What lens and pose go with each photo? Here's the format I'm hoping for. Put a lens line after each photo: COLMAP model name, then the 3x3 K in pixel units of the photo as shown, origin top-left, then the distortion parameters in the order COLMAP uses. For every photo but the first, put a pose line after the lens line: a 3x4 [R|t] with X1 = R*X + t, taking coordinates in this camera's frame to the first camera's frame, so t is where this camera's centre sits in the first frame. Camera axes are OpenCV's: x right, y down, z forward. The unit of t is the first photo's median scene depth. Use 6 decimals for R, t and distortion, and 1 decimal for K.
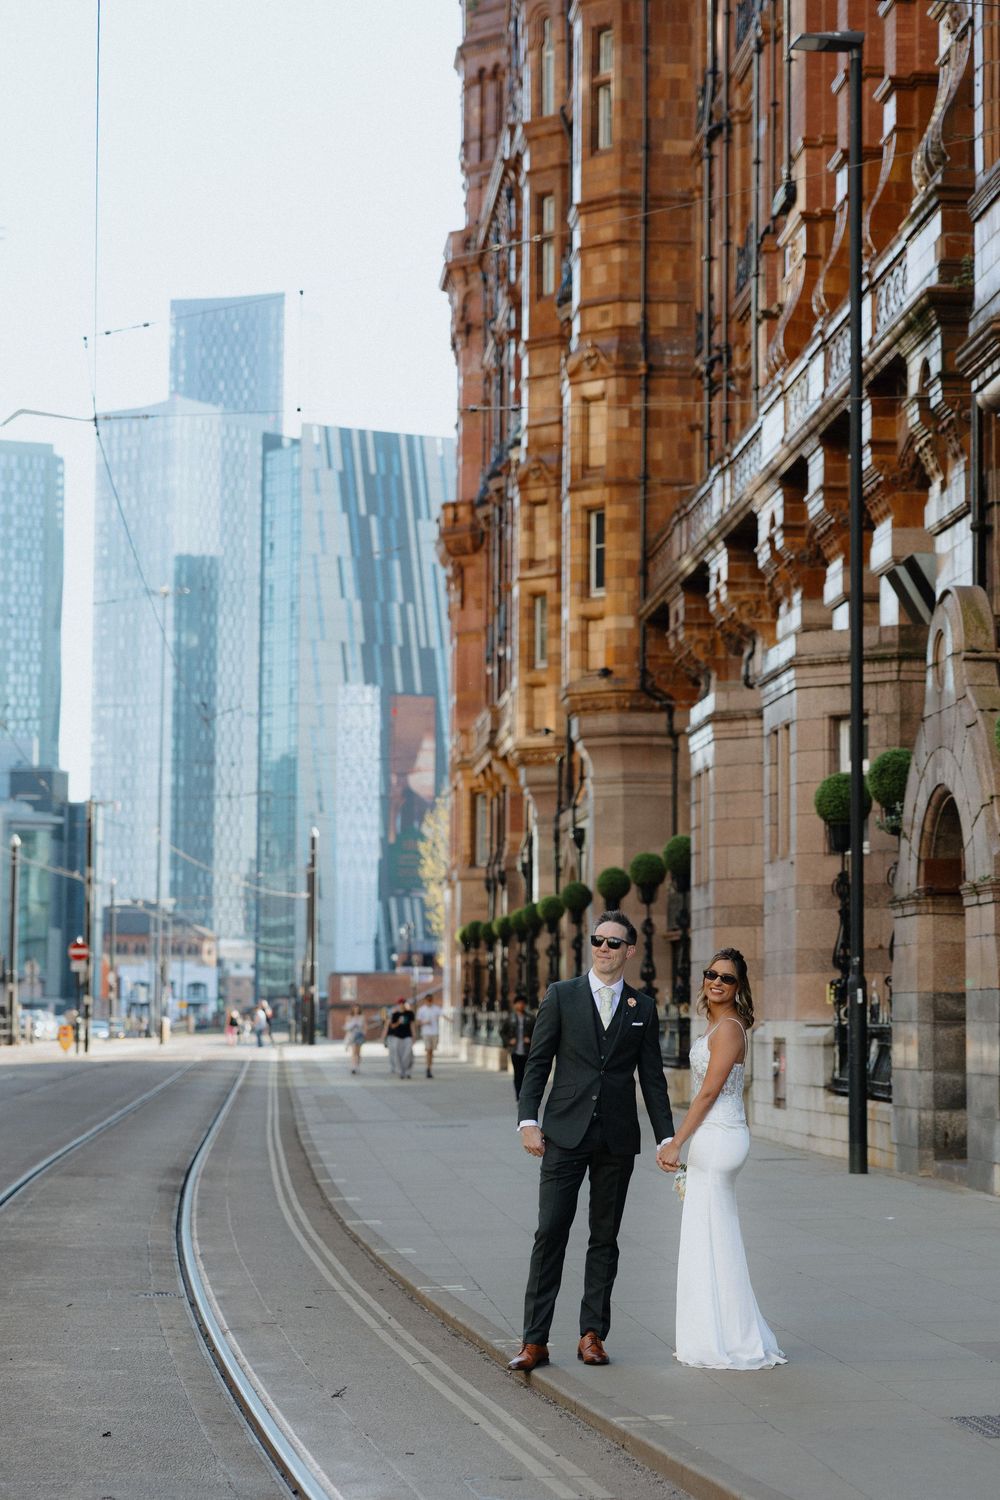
lens RADIAL K [[3219.4, 0, 500.0], [0, 3219.4, 750.0], [0, 0, 1]] dist [0.074800, -0.055585]
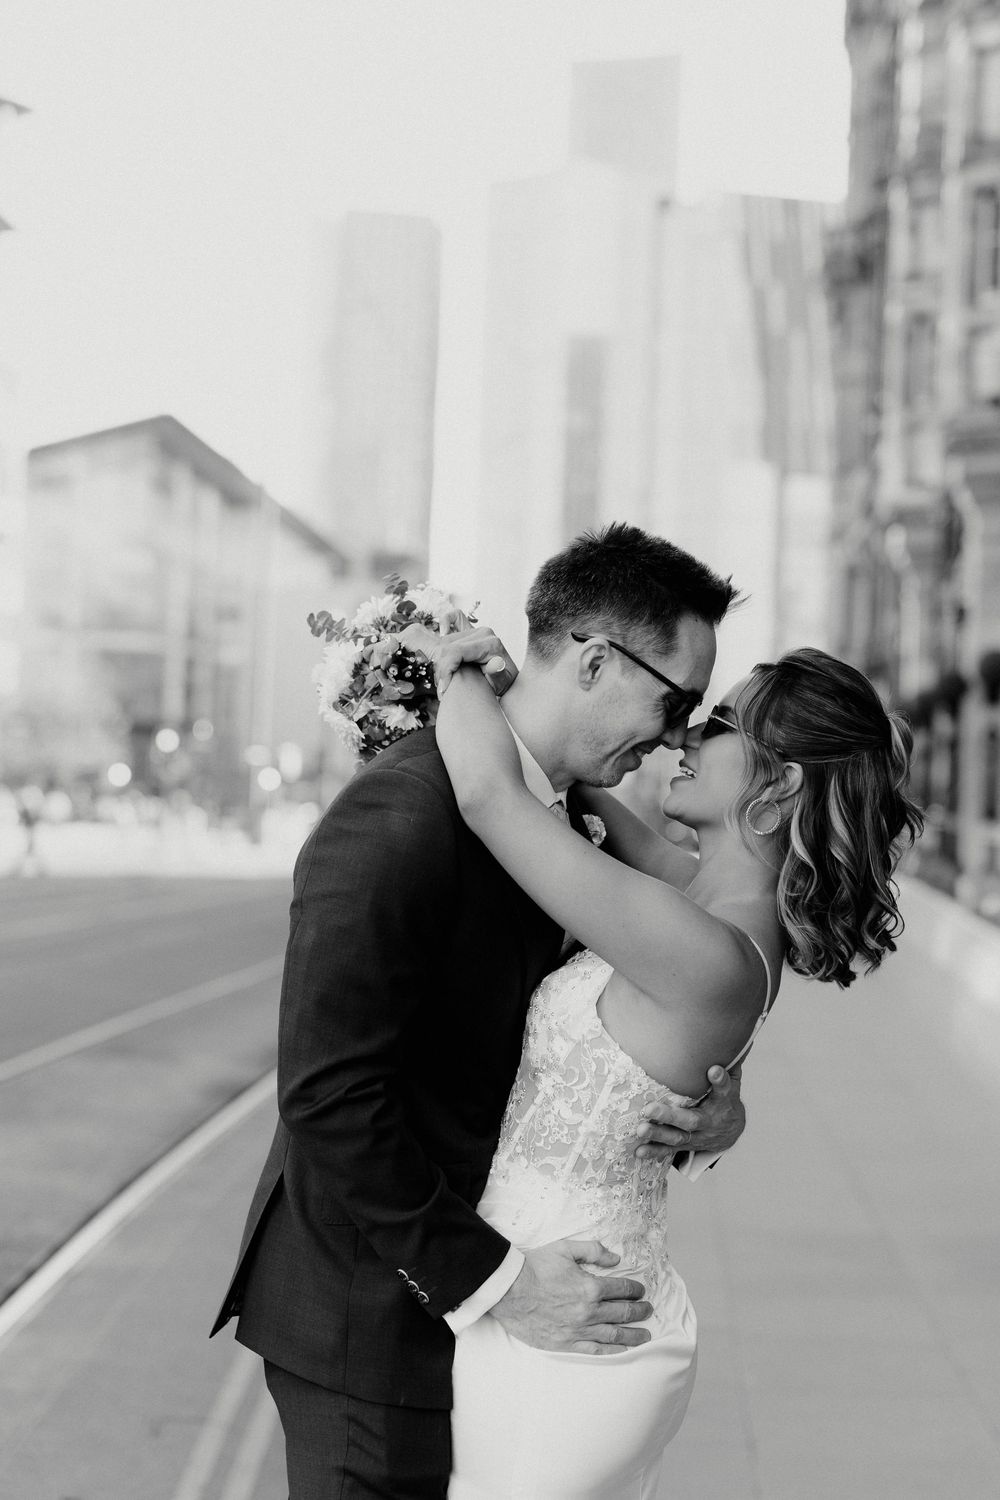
lens RADIAL K [[2804.4, 0, 500.0], [0, 2804.4, 750.0], [0, 0, 1]] dist [-0.014087, -0.026054]
pose [[0.986184, 0.025297, -0.163713, 0.023942], [-0.016076, 0.998221, 0.057407, 0.020431], [0.164874, -0.053983, 0.984836, 0.265480]]
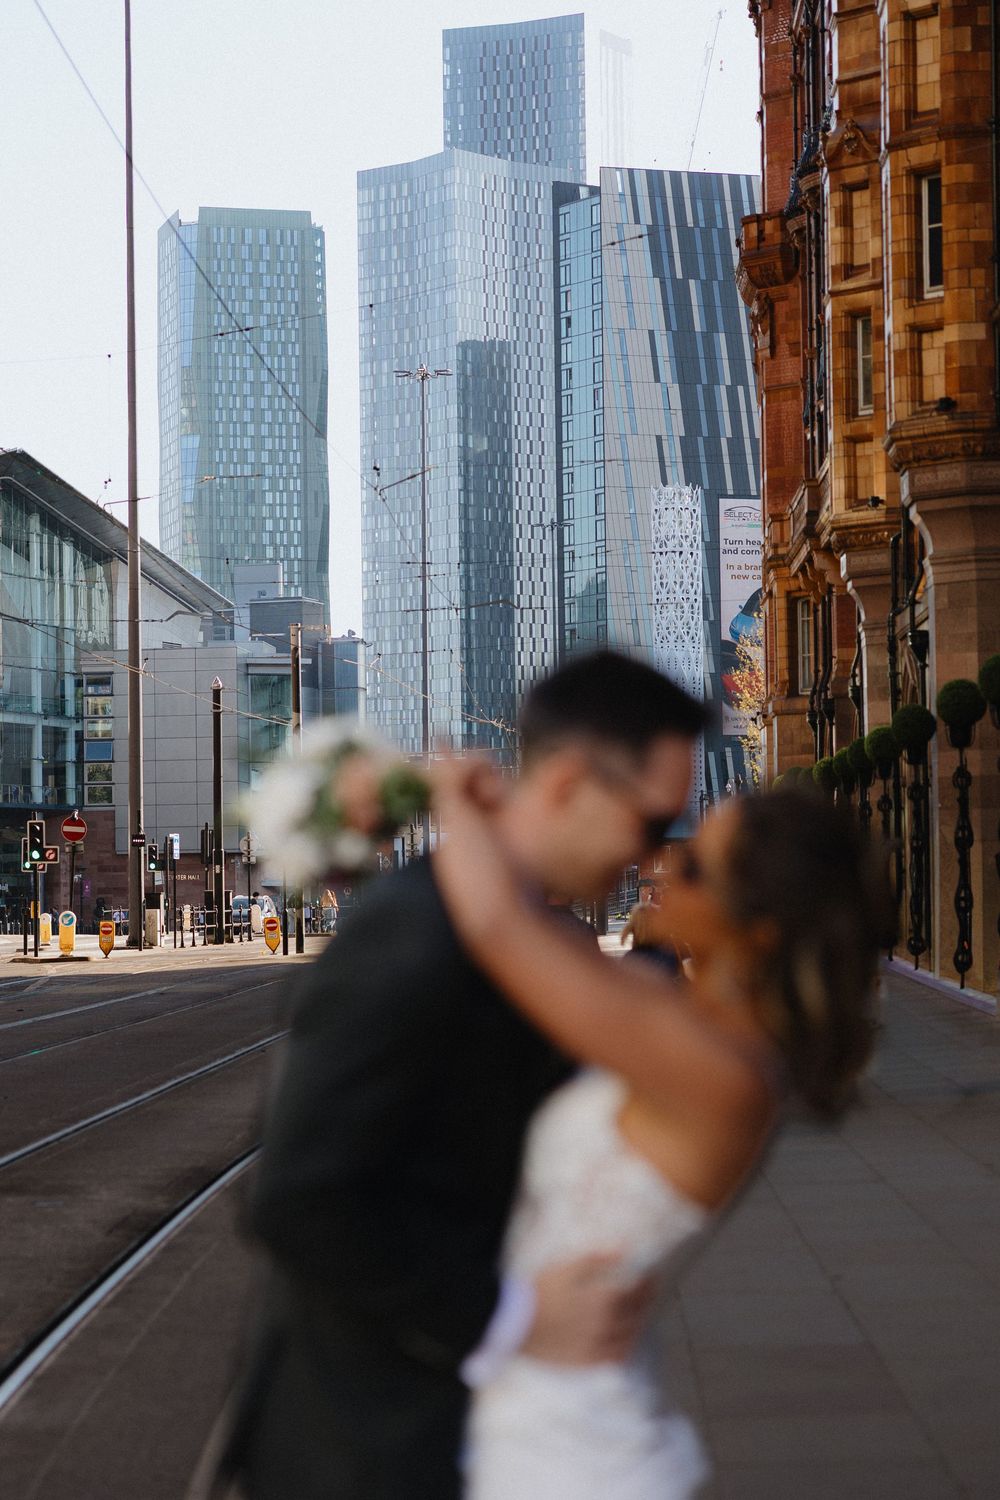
lens RADIAL K [[3219.4, 0, 500.0], [0, 3219.4, 750.0], [0, 0, 1]] dist [0.074800, -0.055585]
pose [[0.990730, -0.027584, -0.133016, 0.024096], [0.033028, 0.998697, 0.038899, 0.017644], [0.131770, -0.042932, 0.990350, 0.250021]]
